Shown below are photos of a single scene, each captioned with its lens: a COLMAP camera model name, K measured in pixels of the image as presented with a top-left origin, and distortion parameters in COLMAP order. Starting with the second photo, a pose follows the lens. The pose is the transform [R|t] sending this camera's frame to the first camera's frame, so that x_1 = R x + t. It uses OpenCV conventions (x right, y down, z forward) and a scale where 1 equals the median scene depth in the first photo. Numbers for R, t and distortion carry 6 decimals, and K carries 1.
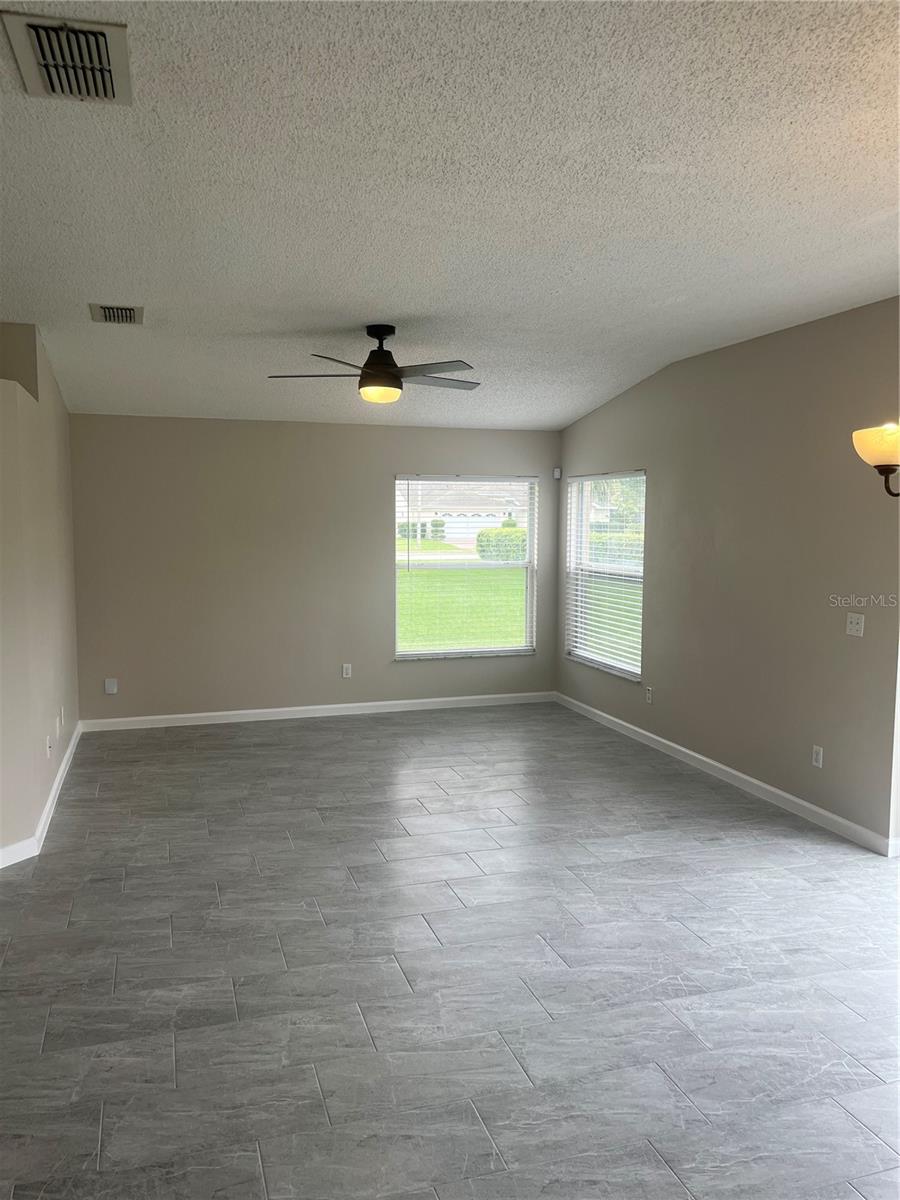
lens RADIAL K [[922.5, 0, 452.6], [0, 922.5, 605.4], [0, 0, 1]] dist [-0.001859, -0.006663]
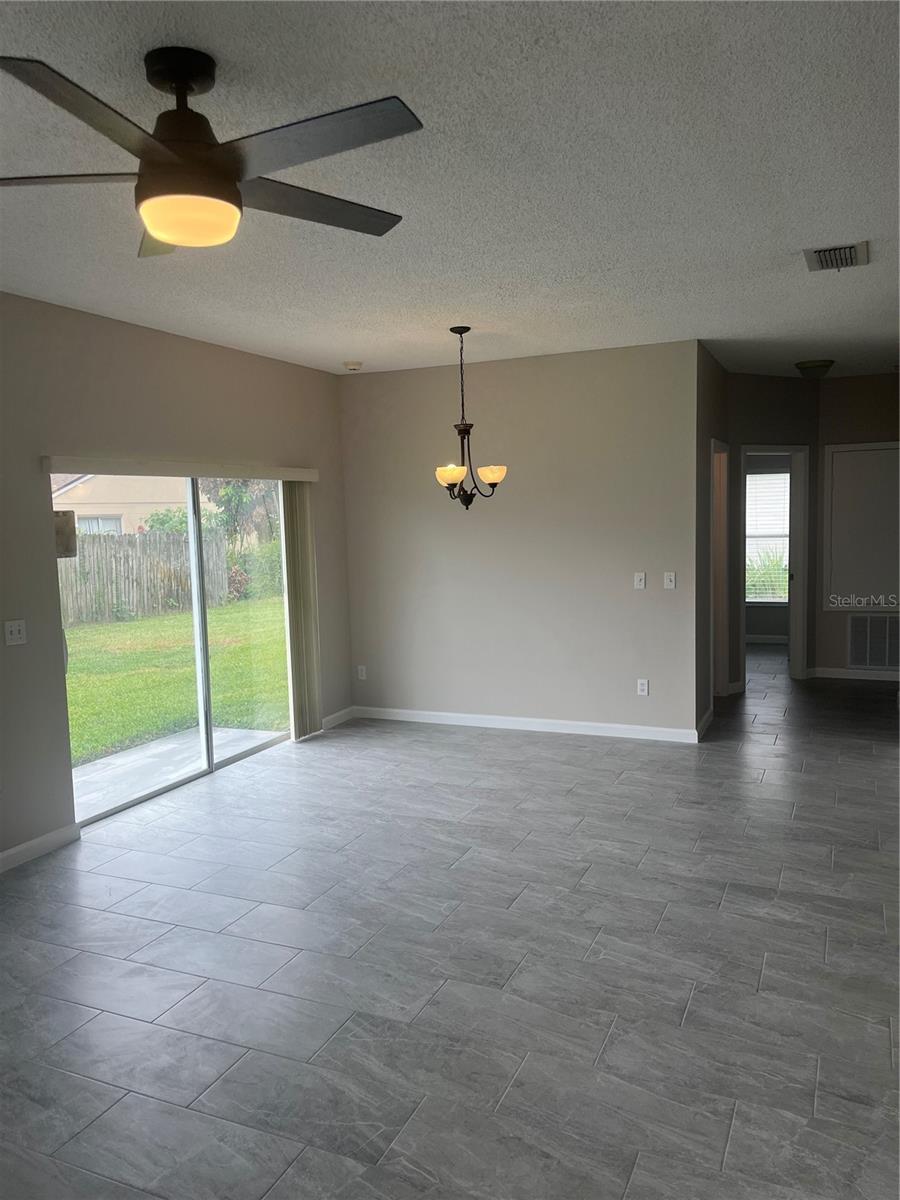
lens RADIAL K [[922.5, 0, 452.6], [0, 922.5, 605.4], [0, 0, 1]] dist [-0.001859, -0.006663]
pose [[-0.755120, -0.048666, 0.653777, -0.688714], [0.091258, 0.979729, 0.178334, -0.177808], [-0.649203, 0.194326, -0.735372, 1.907523]]
